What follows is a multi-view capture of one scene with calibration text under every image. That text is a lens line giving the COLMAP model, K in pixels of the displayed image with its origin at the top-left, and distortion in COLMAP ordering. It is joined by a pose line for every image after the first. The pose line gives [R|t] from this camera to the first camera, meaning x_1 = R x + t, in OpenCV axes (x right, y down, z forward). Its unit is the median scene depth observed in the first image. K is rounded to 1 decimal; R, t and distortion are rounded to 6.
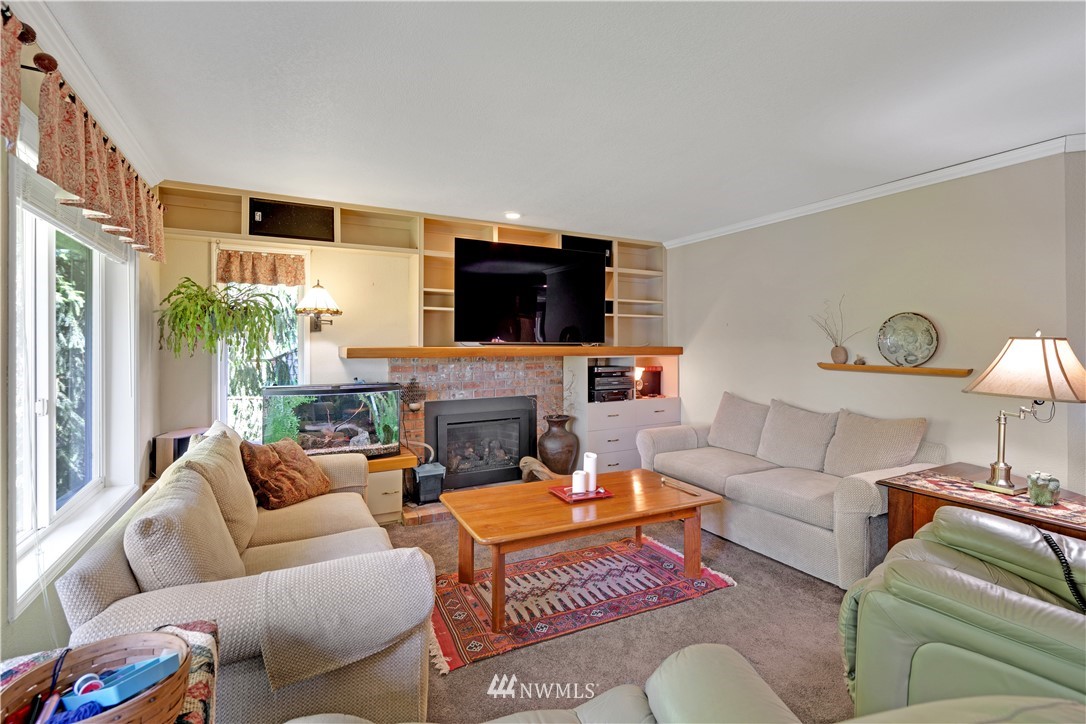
lens RADIAL K [[501.1, 0, 546.0], [0, 501.1, 350.6], [0, 0, 1]] dist [-0.005188, 0.000498]
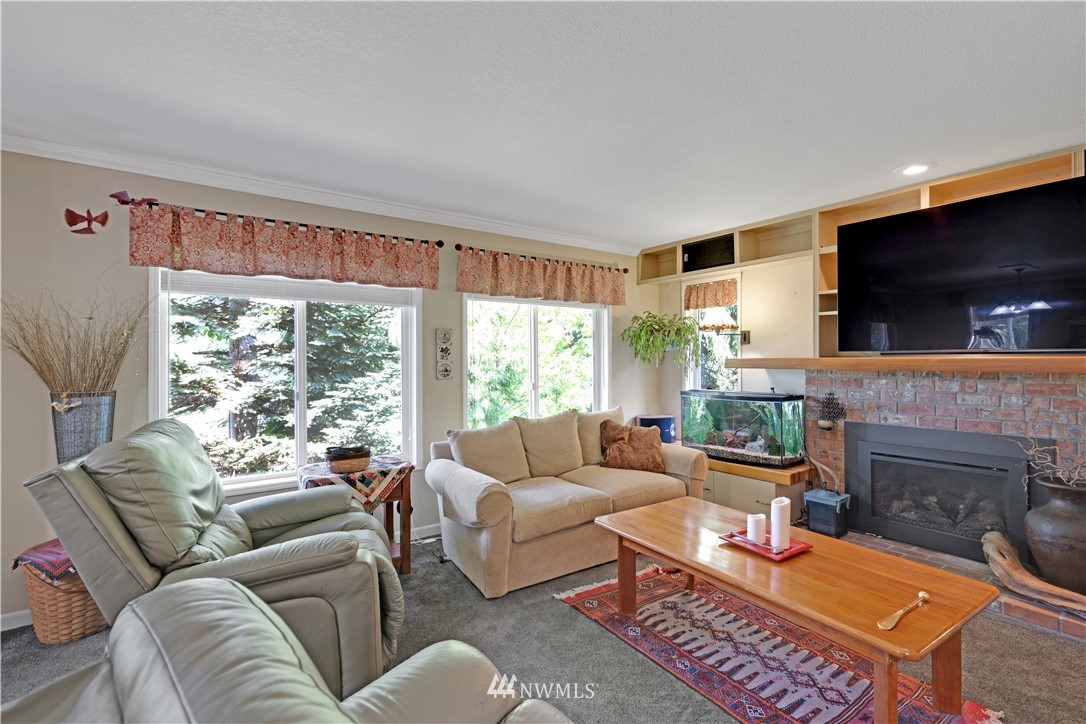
lens RADIAL K [[501.1, 0, 547.9], [0, 501.1, 363.5], [0, 0, 1]] dist [-0.005188, 0.000498]
pose [[0.118497, 0.010048, -0.992904, 0.659363], [-0.007074, 0.999932, 0.009275, -0.001306], [0.992929, 0.005924, 0.118560, 0.470484]]
